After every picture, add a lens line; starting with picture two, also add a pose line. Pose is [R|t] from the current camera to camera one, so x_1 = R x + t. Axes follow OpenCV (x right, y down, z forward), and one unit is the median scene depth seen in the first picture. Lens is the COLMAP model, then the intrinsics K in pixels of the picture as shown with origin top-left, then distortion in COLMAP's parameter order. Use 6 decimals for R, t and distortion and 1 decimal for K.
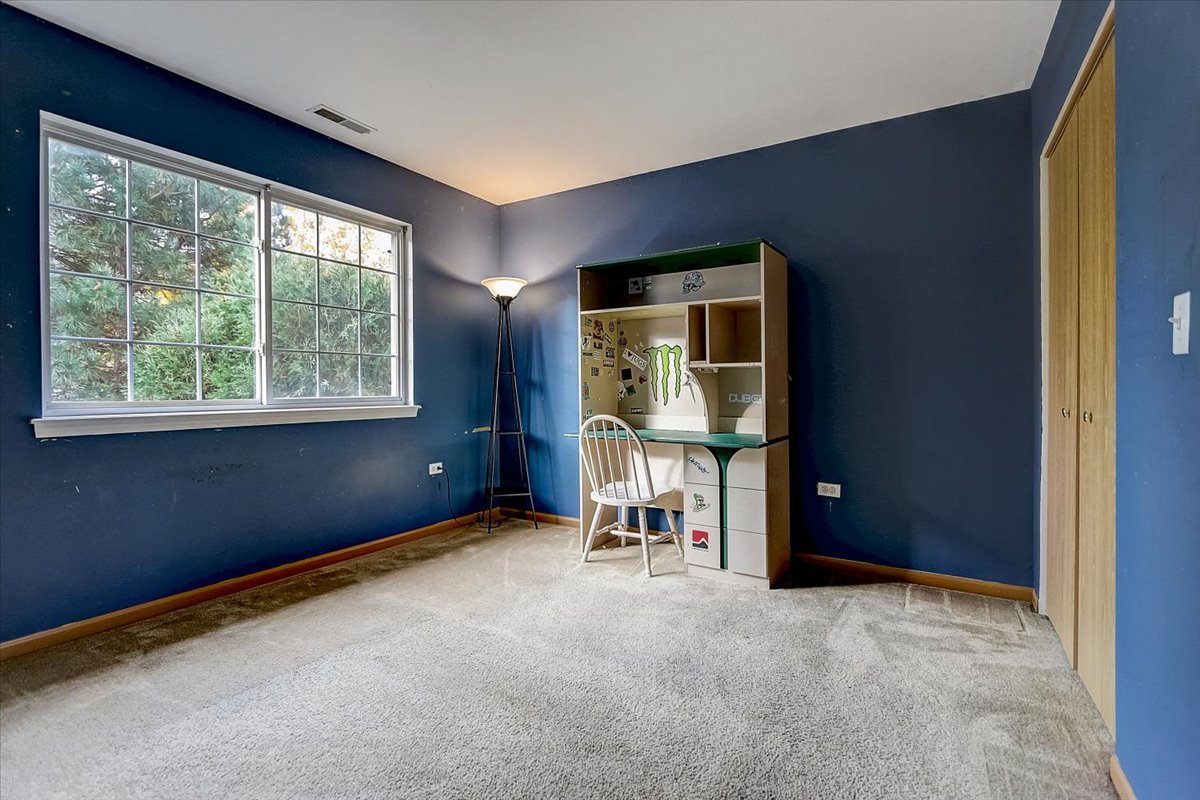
lens RADIAL K [[550.0, 0, 591.4], [0, 550.0, 391.5], [0, 0, 1]] dist [-0.013015, -0.000083]
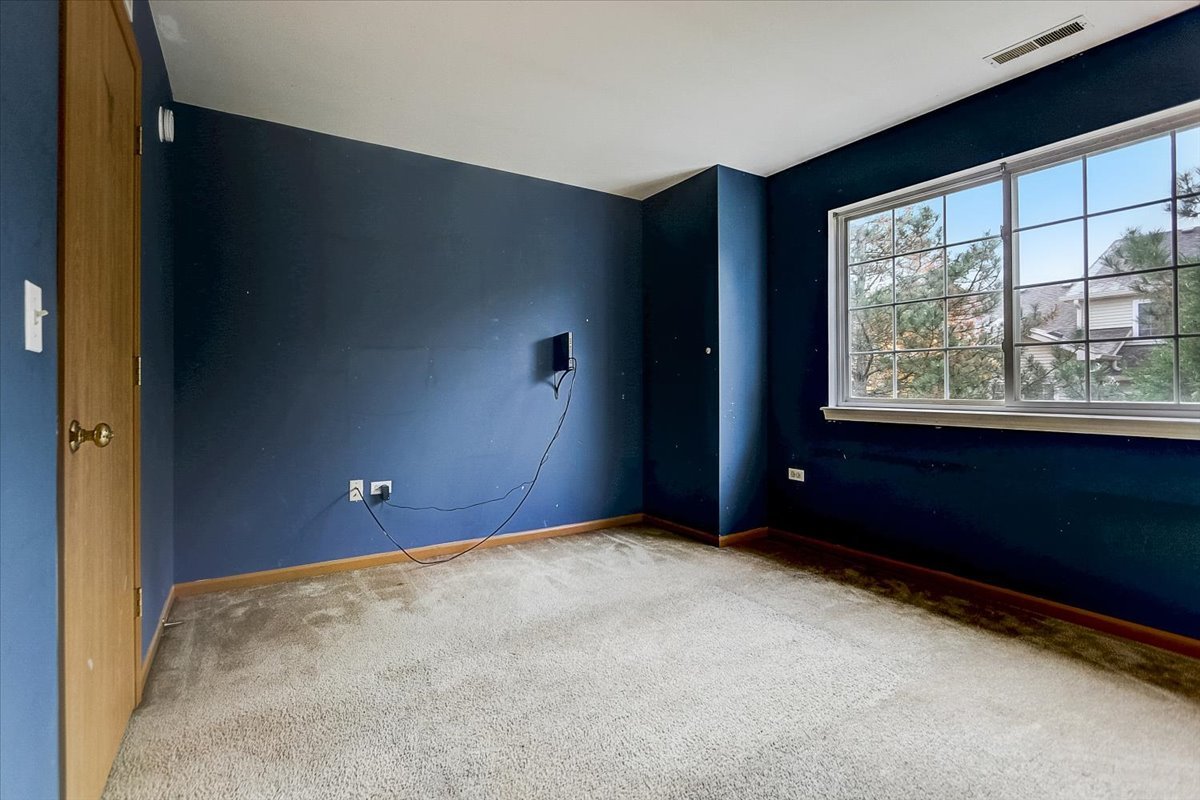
lens RADIAL K [[565.0, 0, 592.8], [0, 565.0, 395.6], [0, 0, 1]] dist [-0.011108, -0.000868]
pose [[-0.446980, 0.013882, -0.894436, 0.597053], [-0.006443, 0.999804, 0.018737, -0.008592], [0.894521, 0.014137, -0.446802, 0.886897]]
